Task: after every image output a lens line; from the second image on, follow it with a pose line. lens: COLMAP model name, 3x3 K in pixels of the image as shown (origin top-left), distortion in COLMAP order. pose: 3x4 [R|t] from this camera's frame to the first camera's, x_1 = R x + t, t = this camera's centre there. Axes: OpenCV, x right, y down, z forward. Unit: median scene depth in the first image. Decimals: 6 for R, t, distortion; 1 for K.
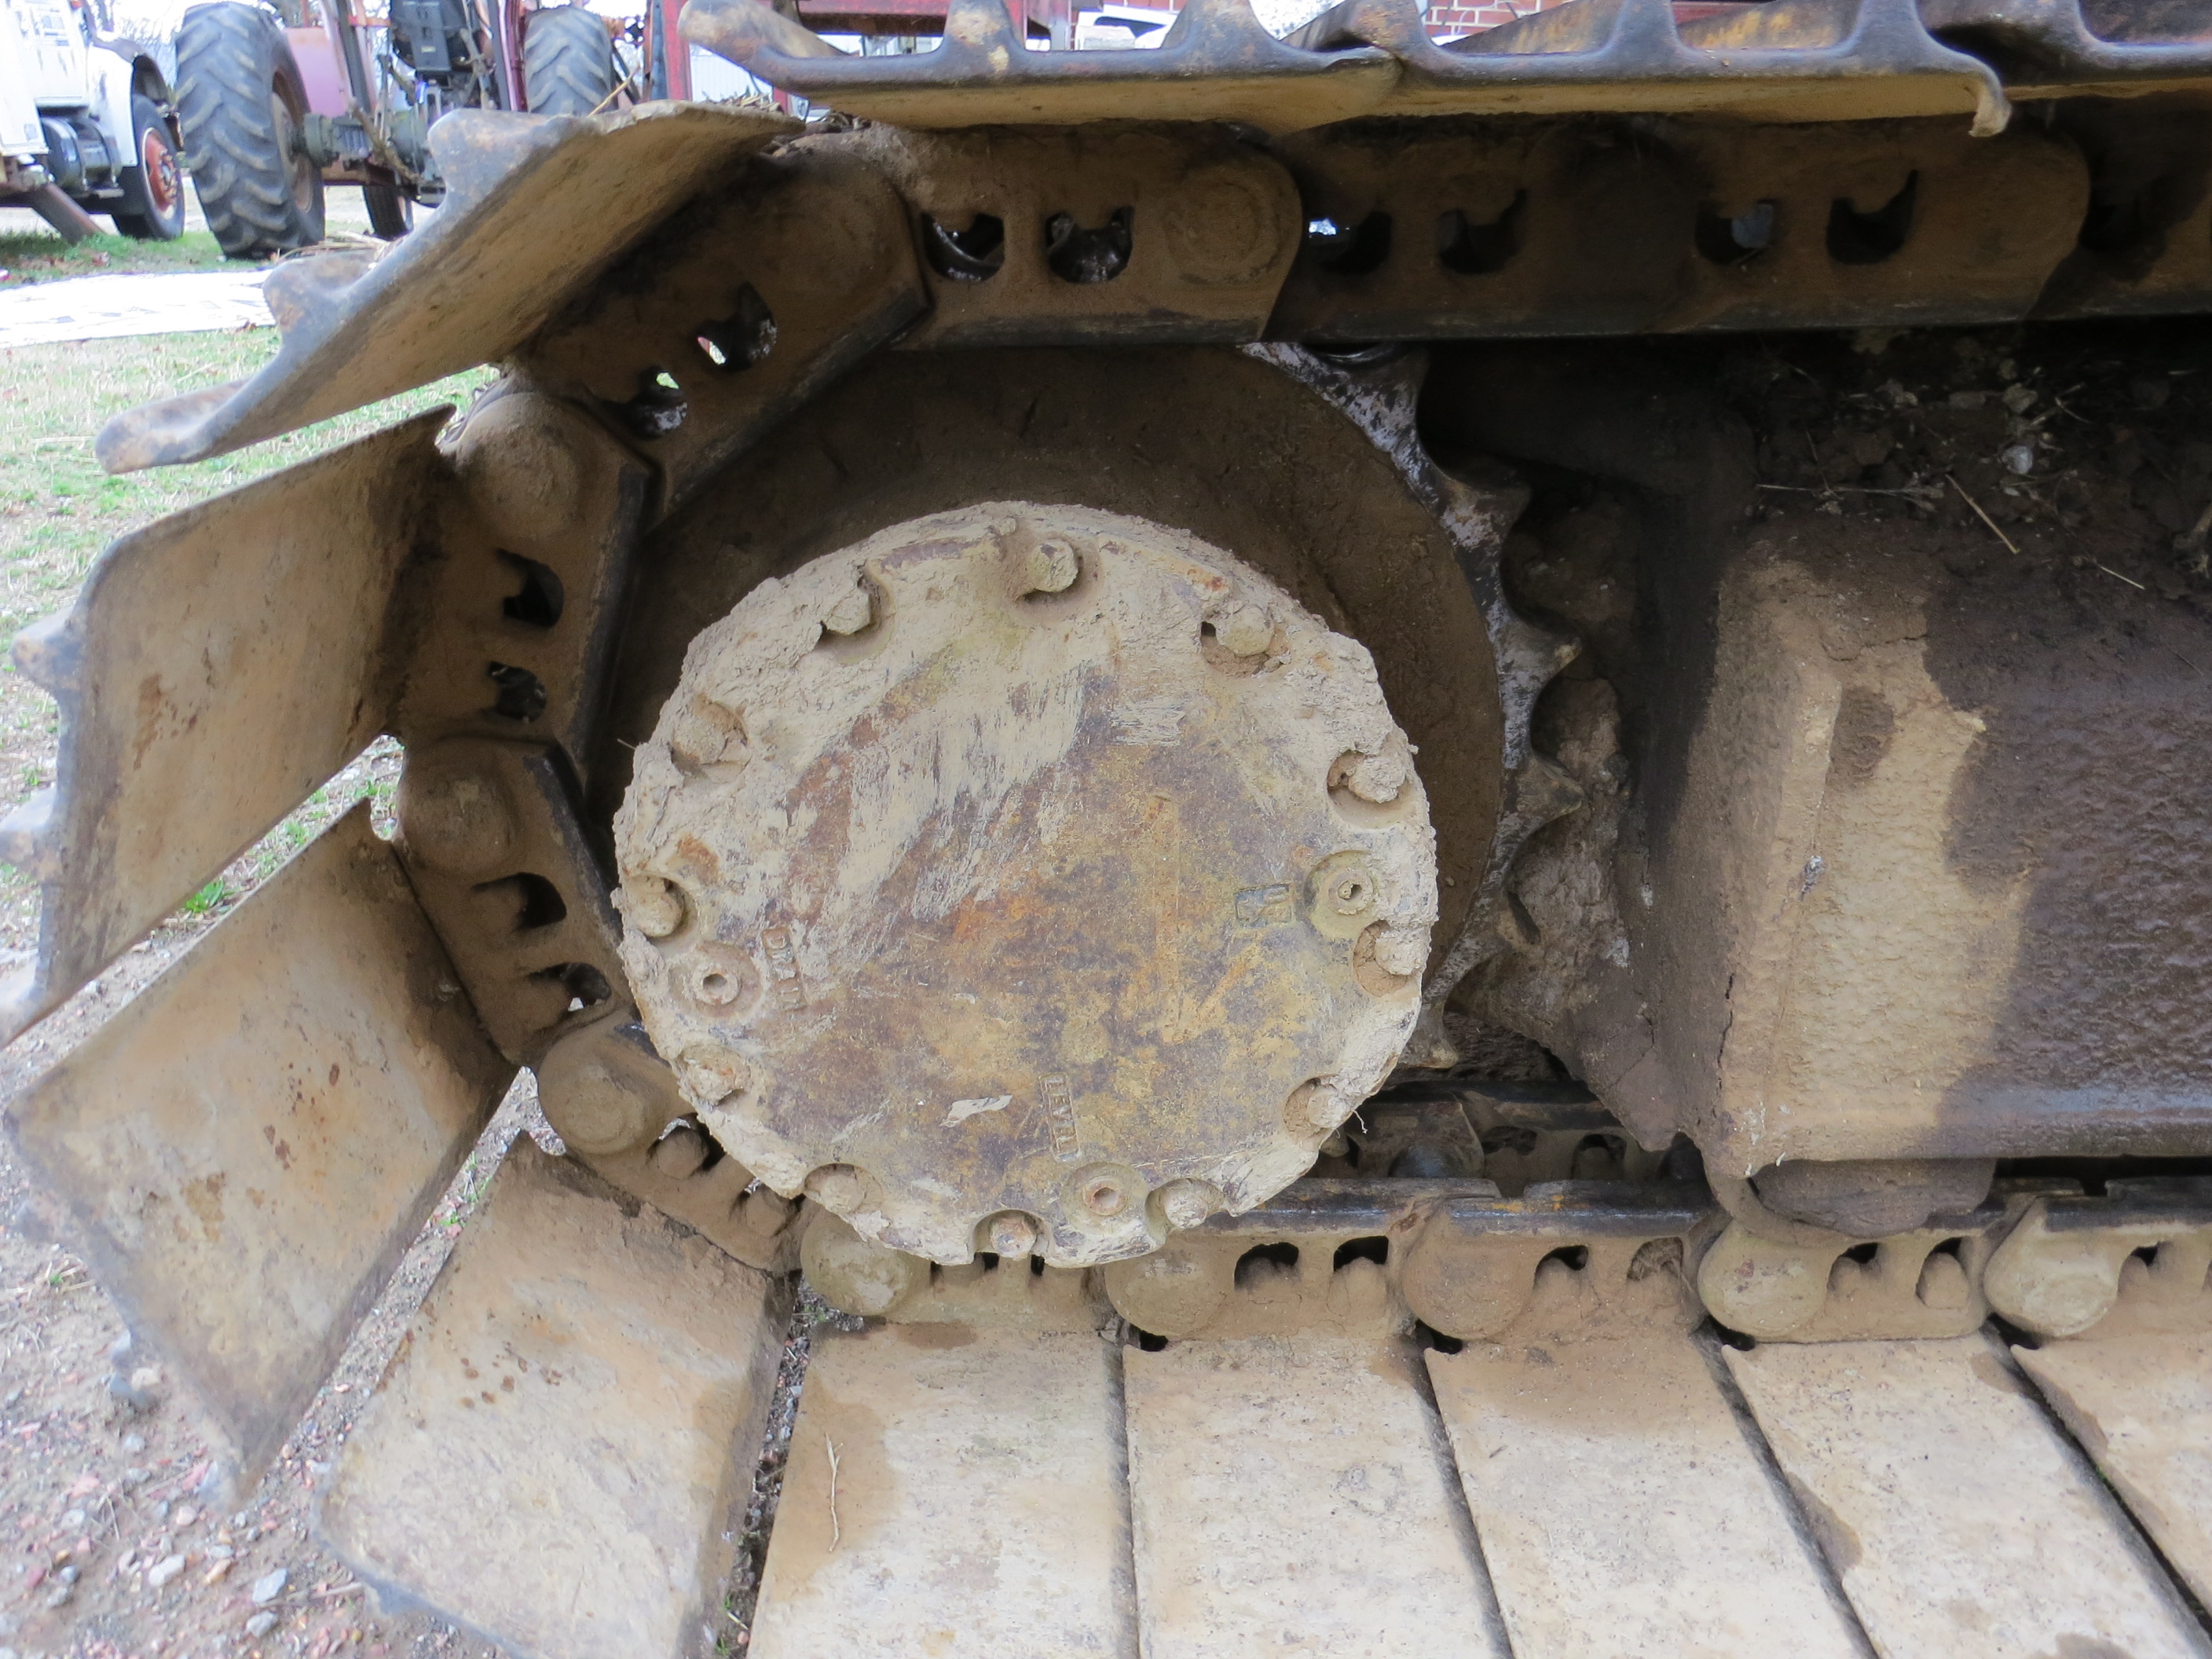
lens RADIAL K [[1574.7, 0, 1102.2], [0, 1574.7, 833.7], [0, 0, 1]] dist [-0.024485, 0.009393]
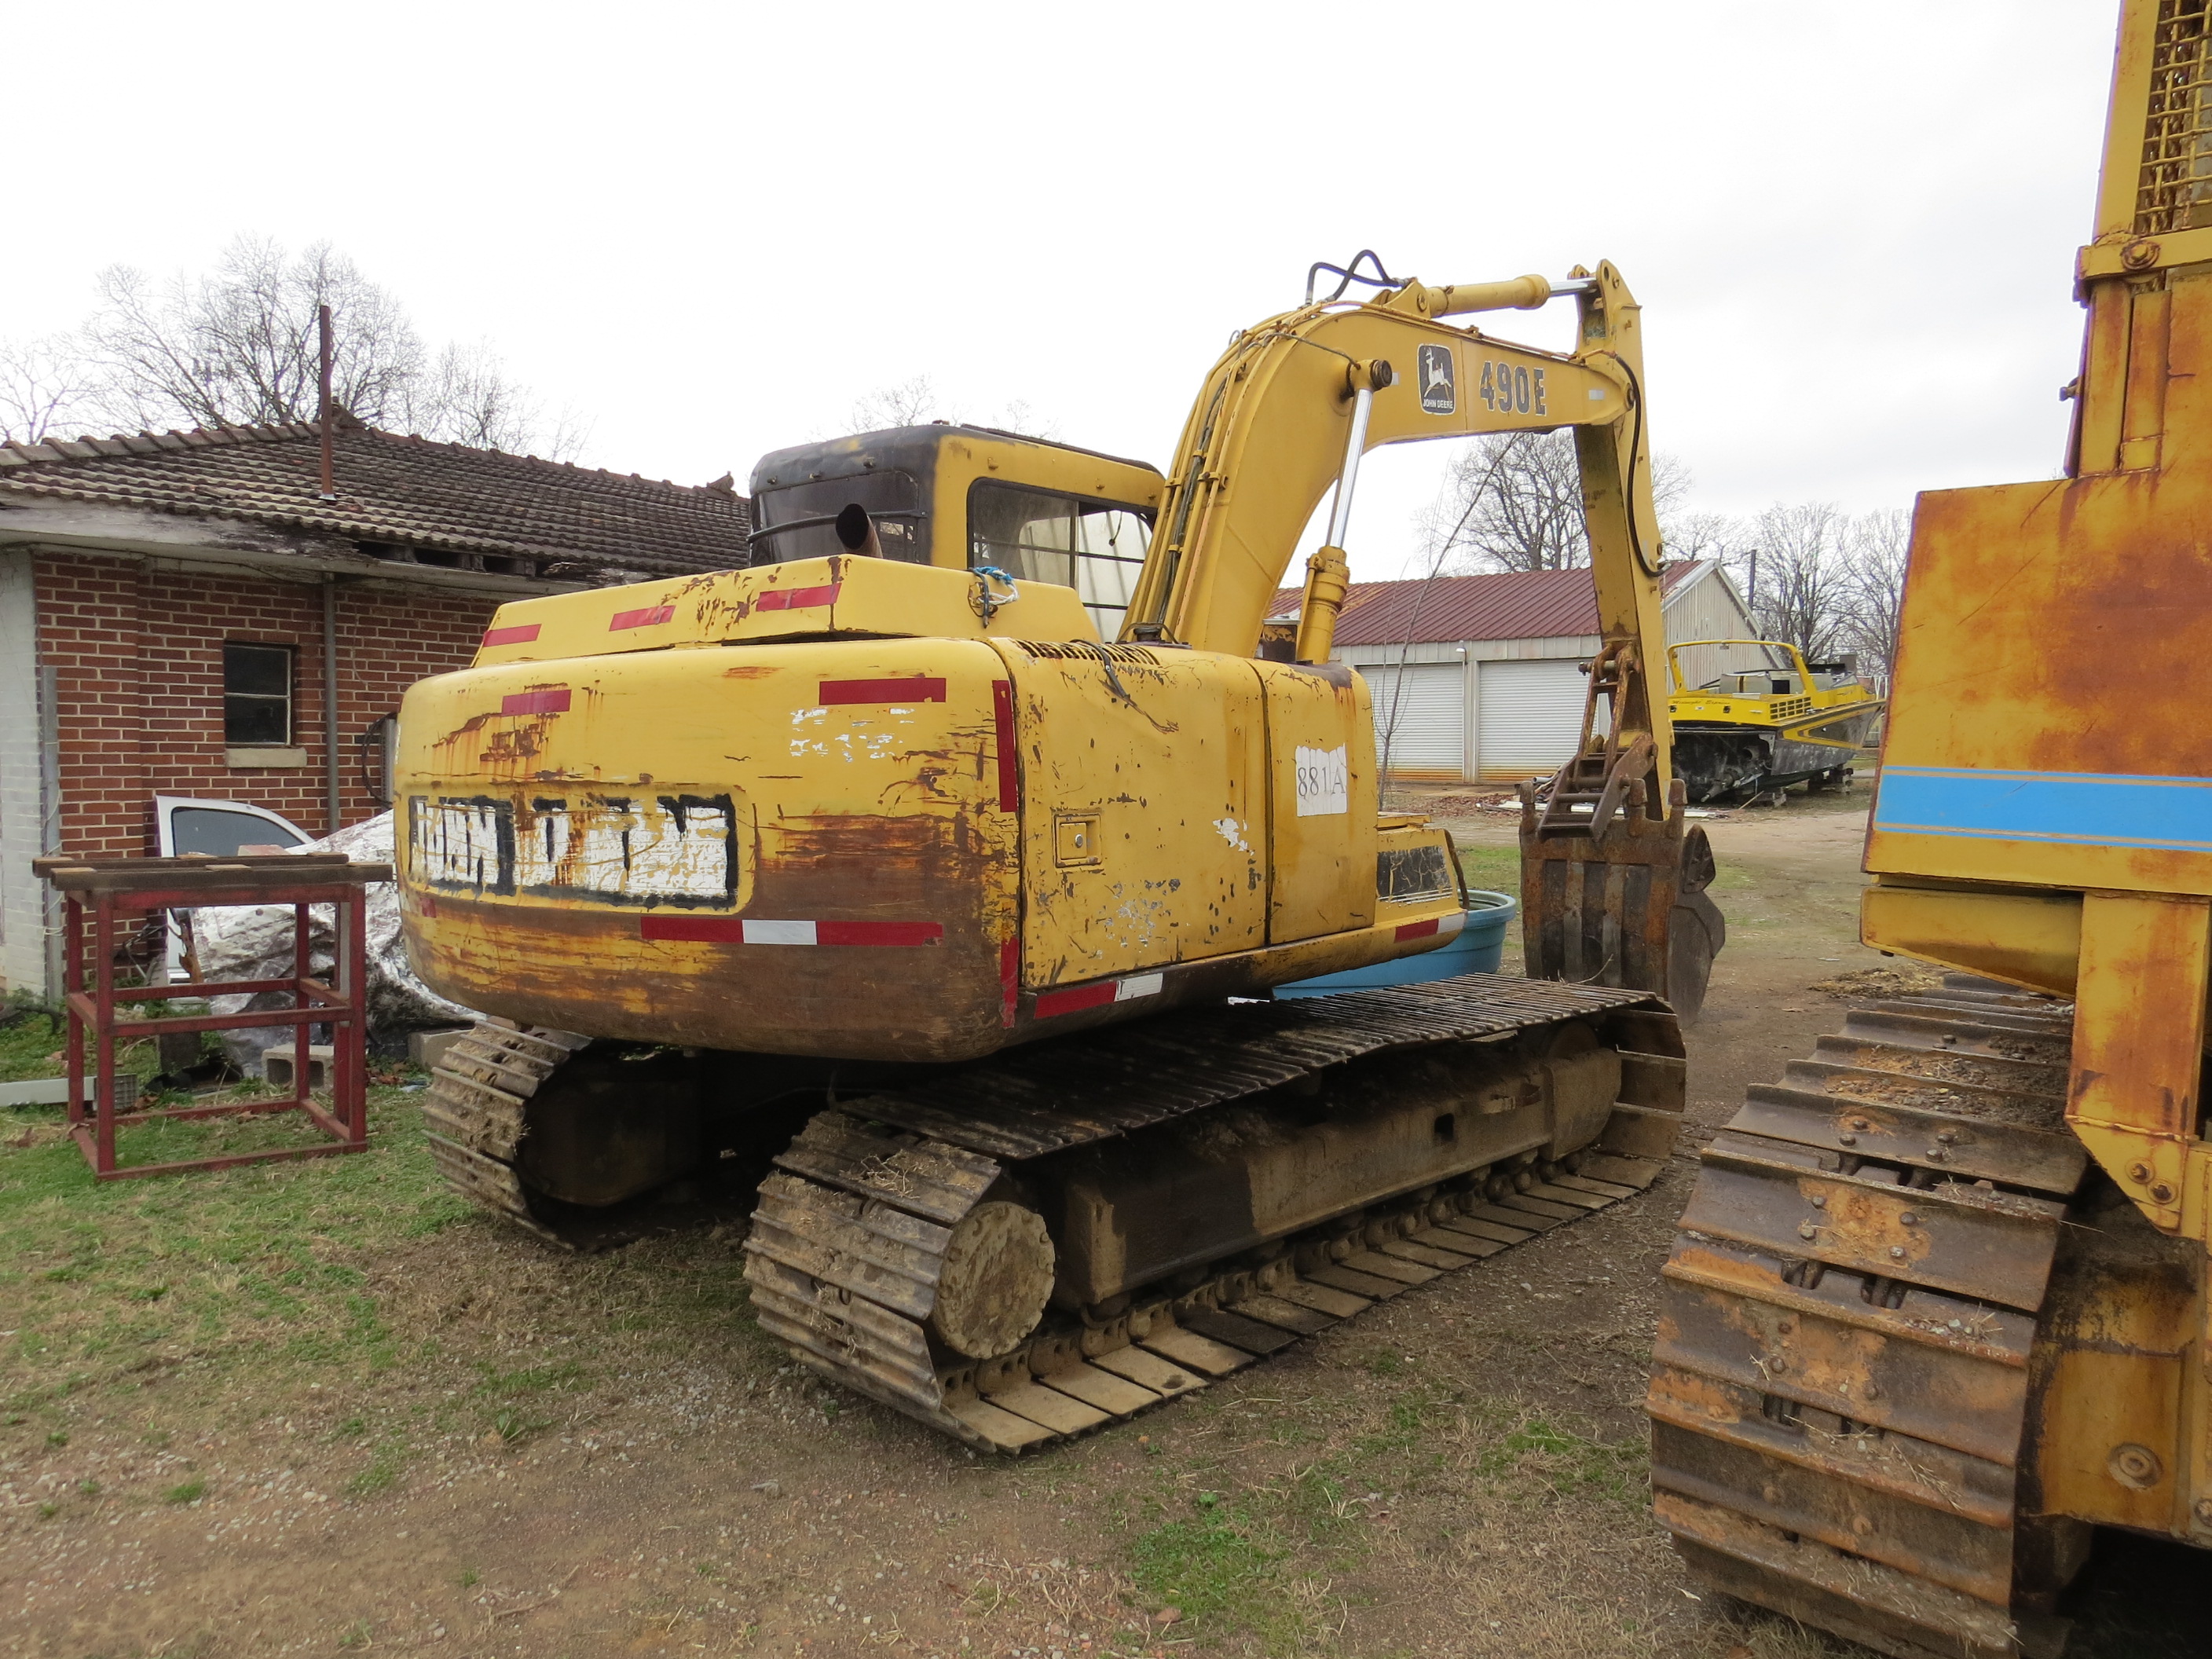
lens RADIAL K [[1574.7, 0, 1102.2], [0, 1574.7, 833.7], [0, 0, 1]] dist [-0.024485, 0.009393]
pose [[0.728175, -0.045478, 0.683881, -3.353368], [0.277041, 0.932181, -0.232995, -0.012956], [-0.626905, 0.359124, 0.691390, -3.445490]]
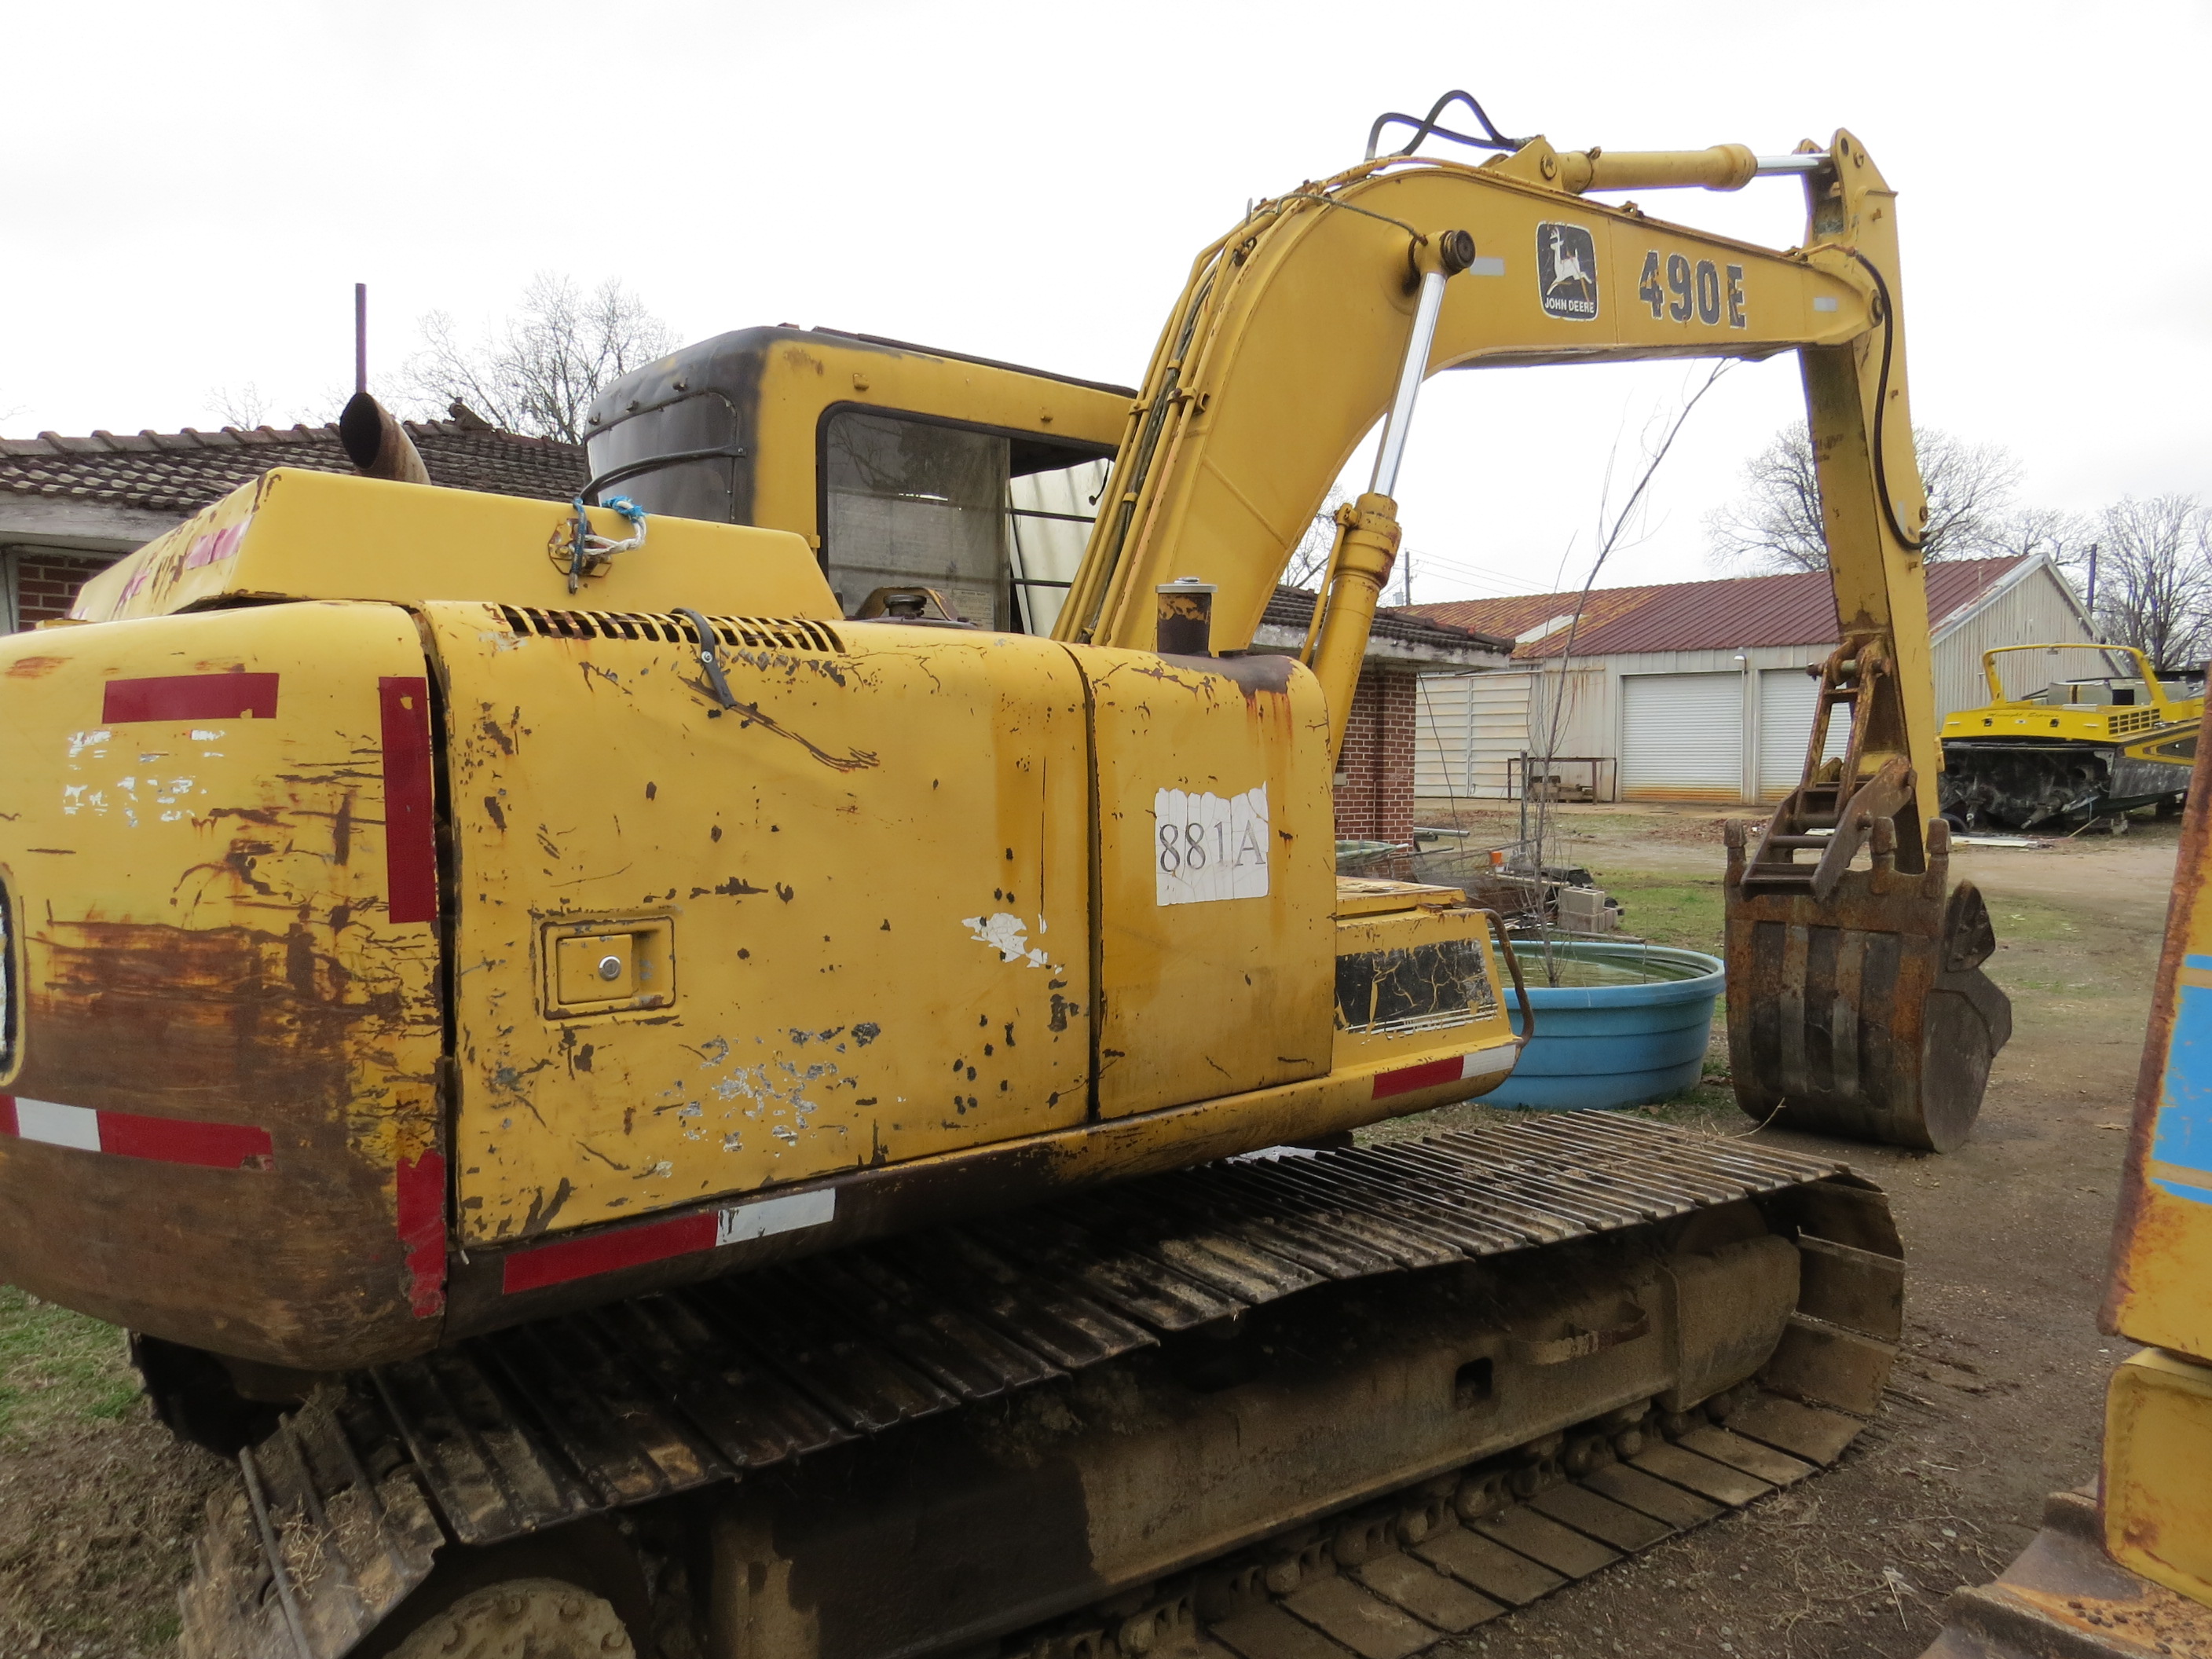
lens RADIAL K [[1574.7, 0, 1102.2], [0, 1574.7, 833.7], [0, 0, 1]] dist [-0.024485, 0.009393]
pose [[0.835730, -0.030732, 0.548280, -0.689205], [0.220774, 0.932993, -0.284225, -0.436276], [-0.502806, 0.358581, 0.786515, -2.593742]]
